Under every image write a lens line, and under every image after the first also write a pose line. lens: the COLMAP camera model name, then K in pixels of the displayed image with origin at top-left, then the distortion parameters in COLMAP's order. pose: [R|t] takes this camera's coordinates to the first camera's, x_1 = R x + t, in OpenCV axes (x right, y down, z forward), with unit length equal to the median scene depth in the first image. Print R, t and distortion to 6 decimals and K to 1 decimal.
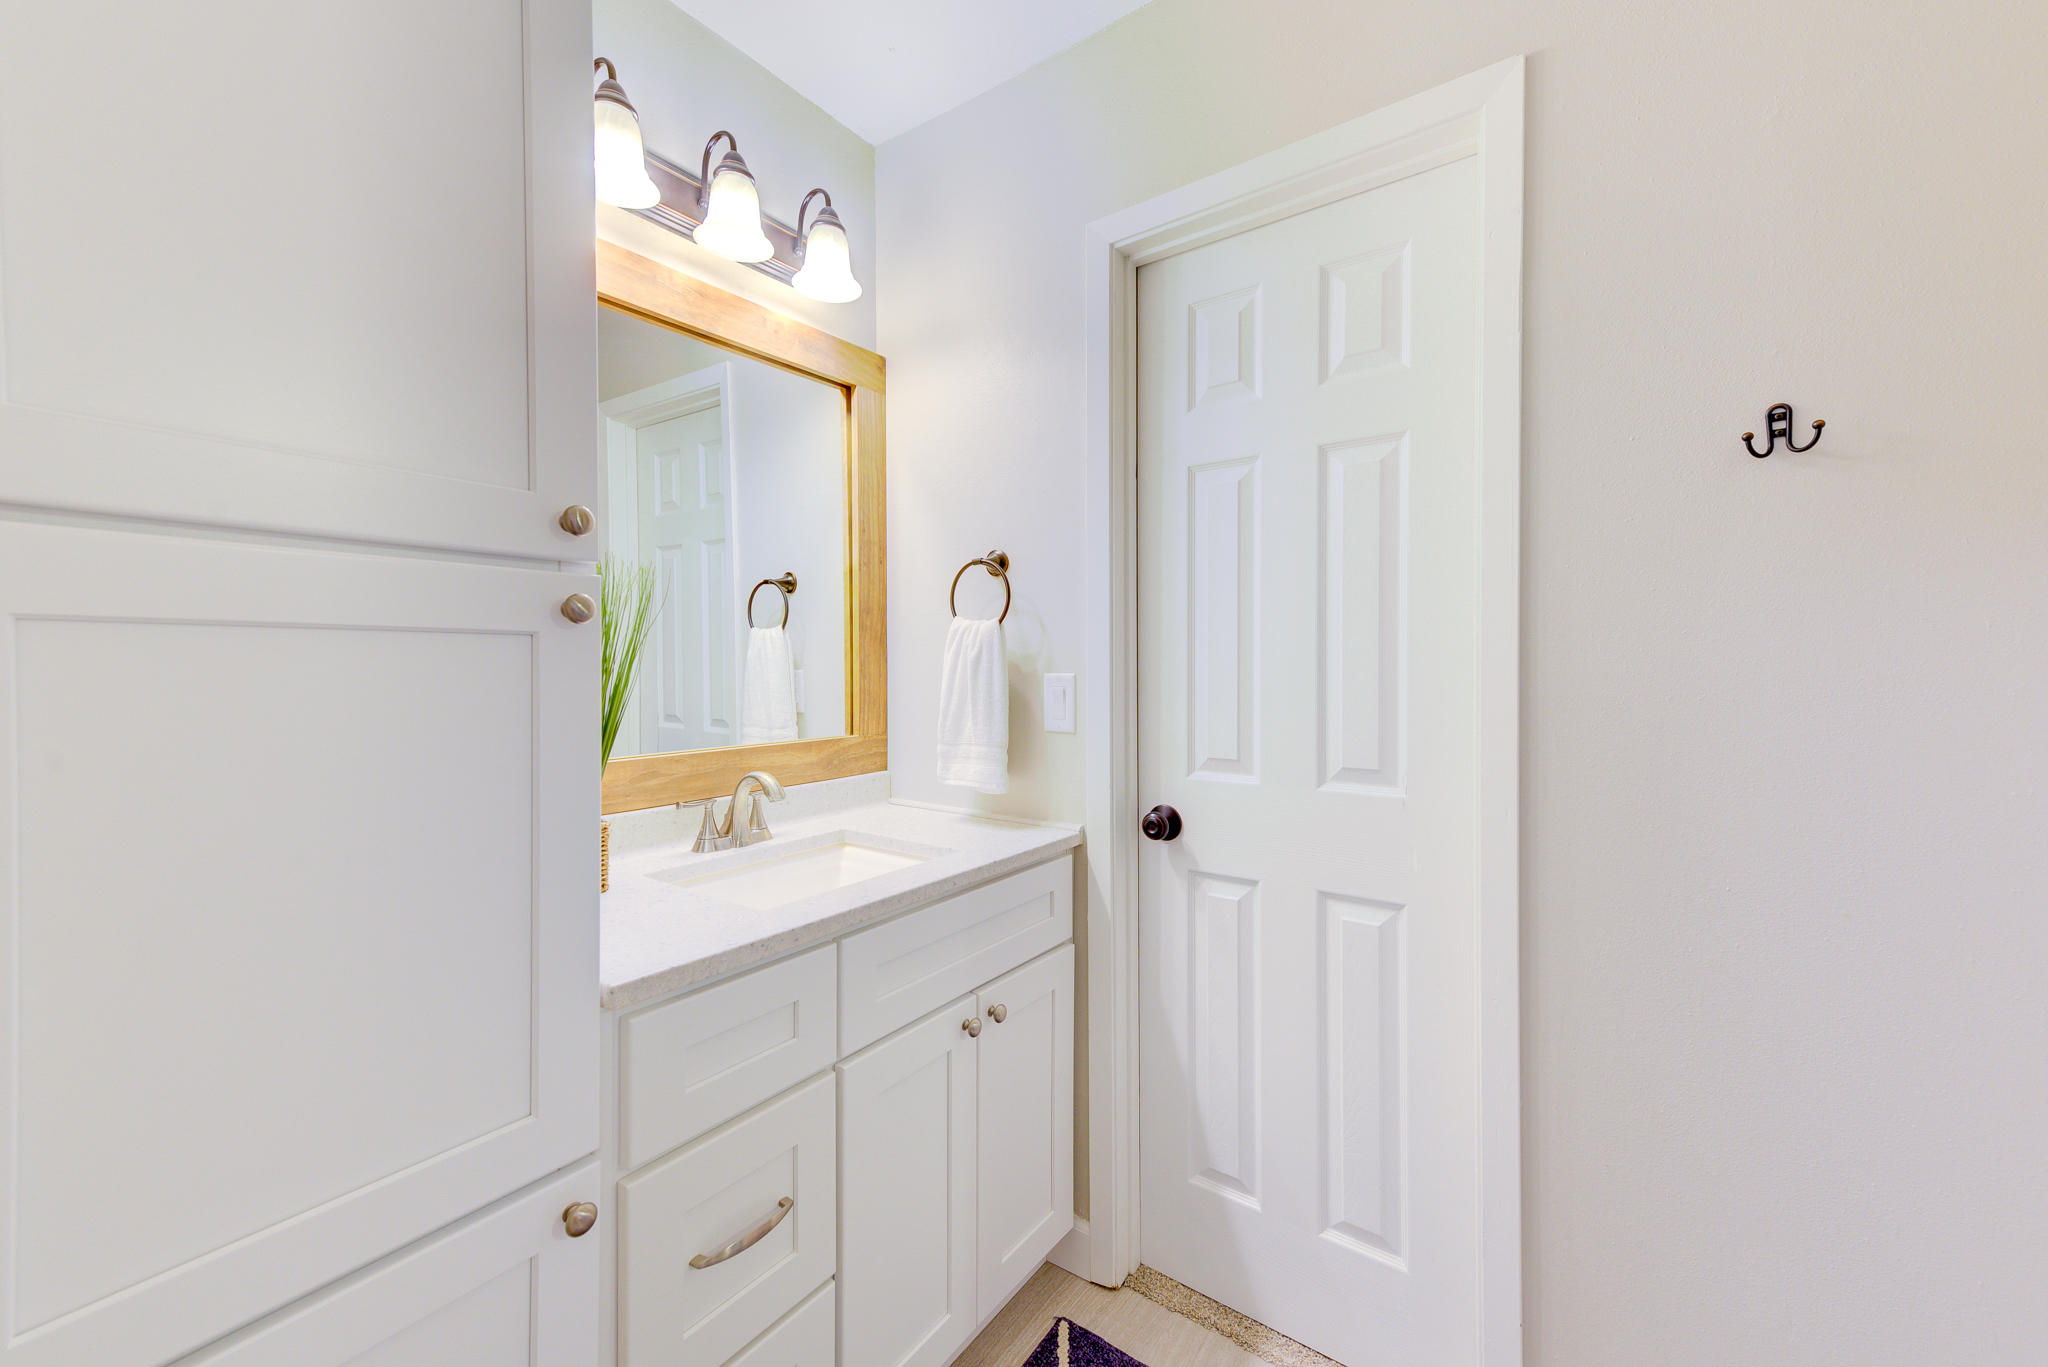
lens RADIAL K [[797.9, 0, 1026.1], [0, 797.9, 671.9], [0, 0, 1]] dist [0.023803, 0.000754]
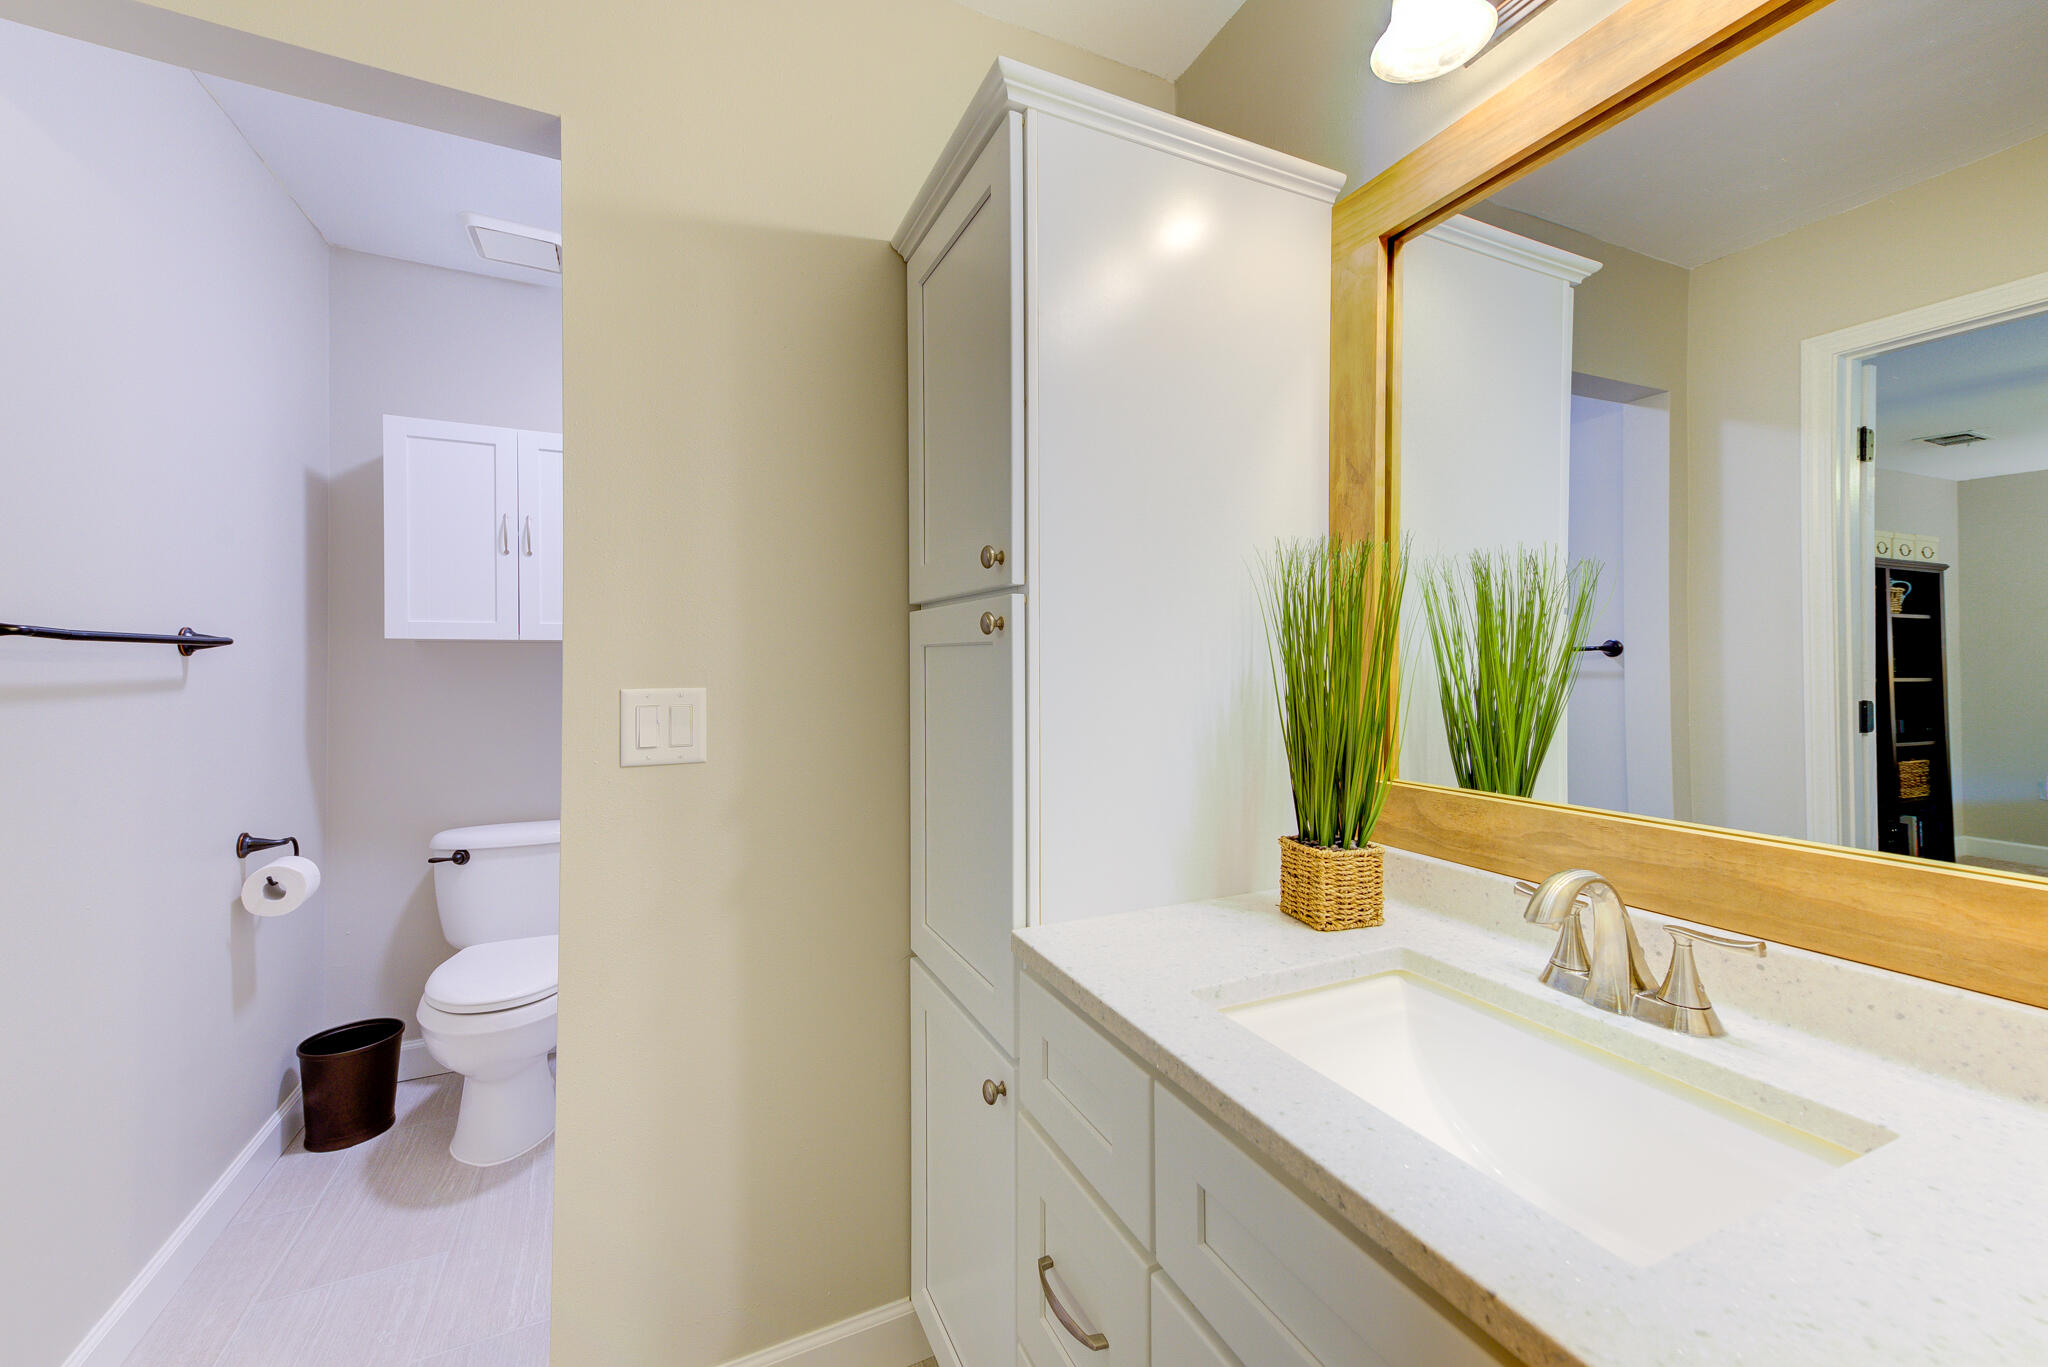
lens RADIAL K [[797.9, 0, 1023.8], [0, 797.9, 672.2], [0, 0, 1]] dist [0.023803, 0.000754]
pose [[-0.484144, 0.001485, -0.874987, 0.303254], [-0.008736, 0.999941, 0.006531, -0.005737], [0.874945, 0.010806, -0.484102, 0.914592]]
